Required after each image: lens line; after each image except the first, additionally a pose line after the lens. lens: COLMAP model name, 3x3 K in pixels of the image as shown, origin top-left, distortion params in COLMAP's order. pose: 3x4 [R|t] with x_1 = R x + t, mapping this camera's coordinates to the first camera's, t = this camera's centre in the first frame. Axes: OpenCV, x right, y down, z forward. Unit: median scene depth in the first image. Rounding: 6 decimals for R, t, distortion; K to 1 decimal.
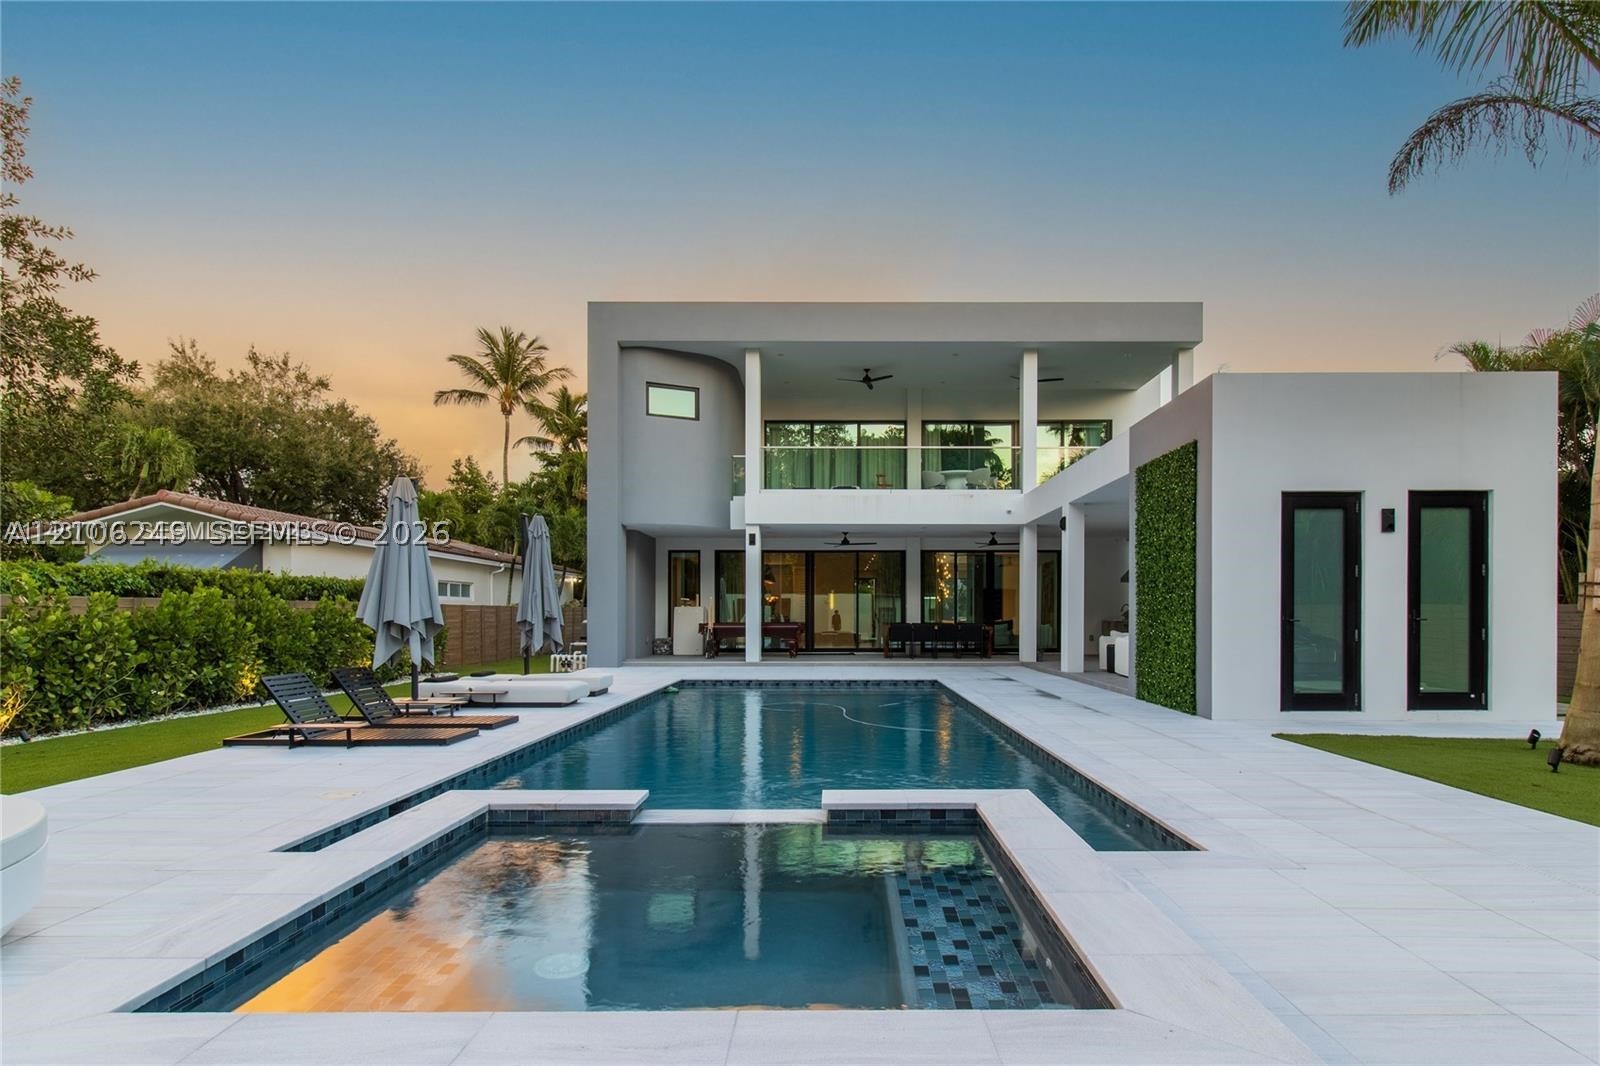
lens RADIAL K [[892.8, 0, 850.0], [0, 892.8, 618.4], [0, 0, 1]] dist [-0.001612, 0.000219]
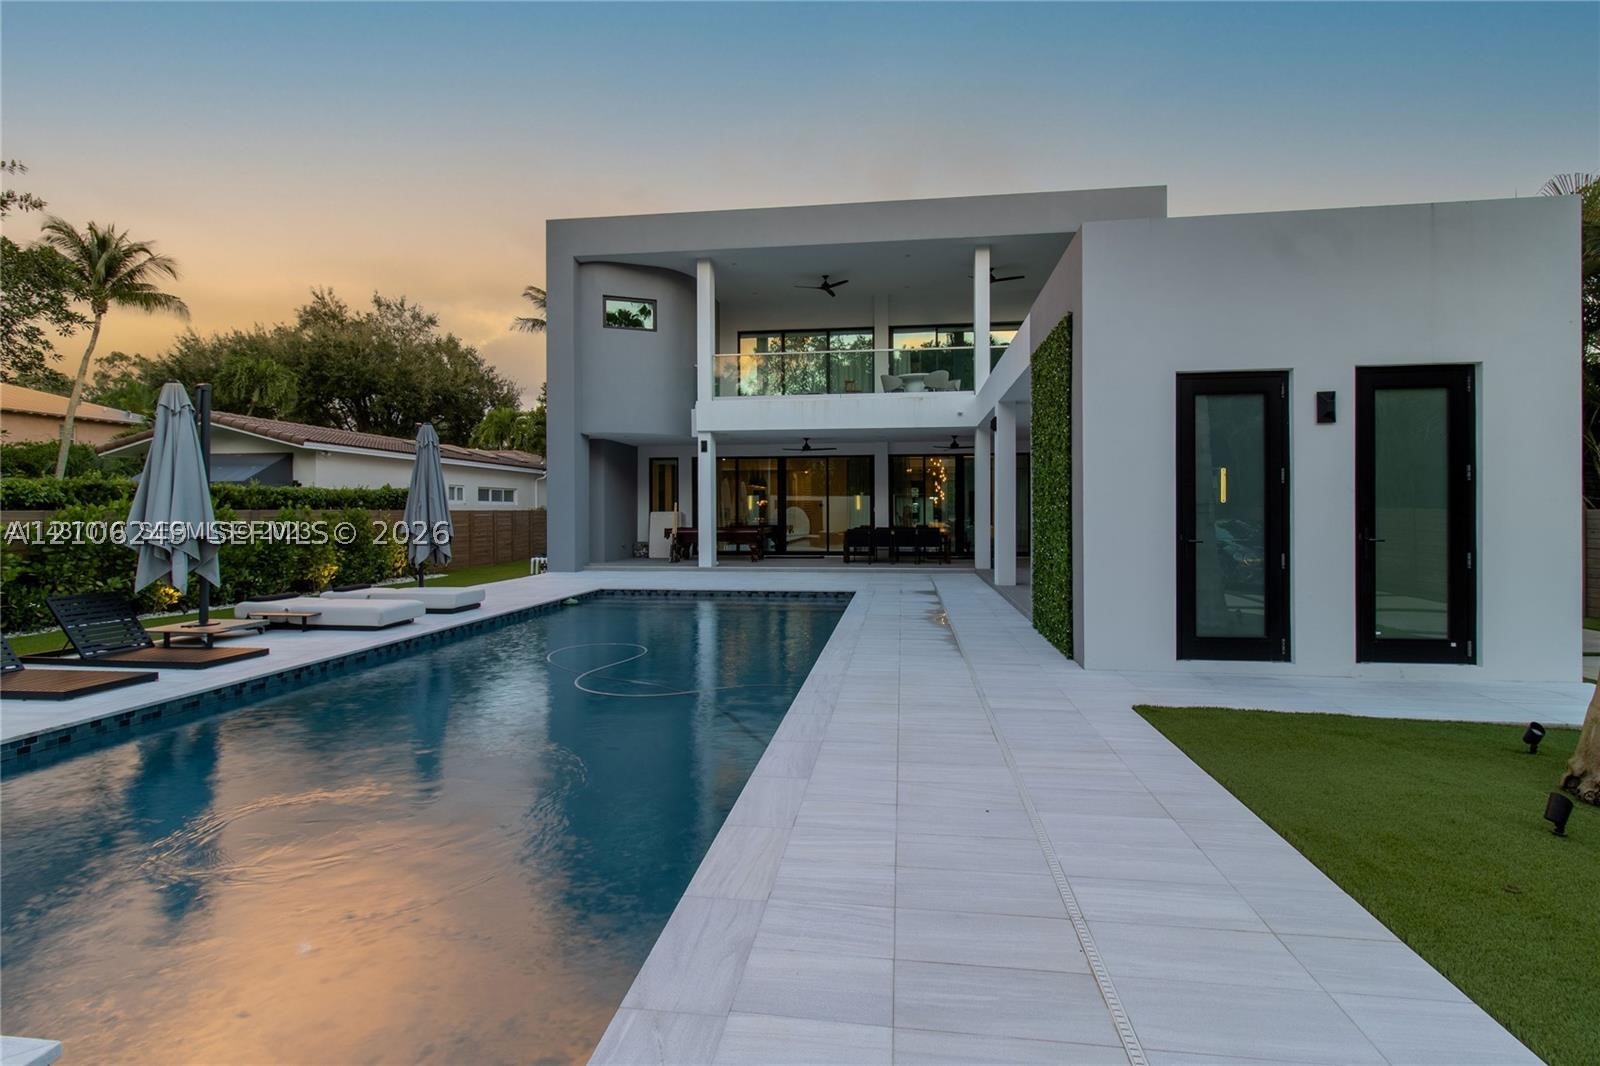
lens RADIAL K [[773.8, 0, 811.7], [0, 773.8, 513.8], [0, 0, 1]] dist [0.000428, 0.000563]
pose [[0.991985, -0.003507, -0.126303, 0.116259], [0.003277, 0.999993, -0.002033, -0.009472], [0.126310, 0.001603, 0.991990, 0.137532]]
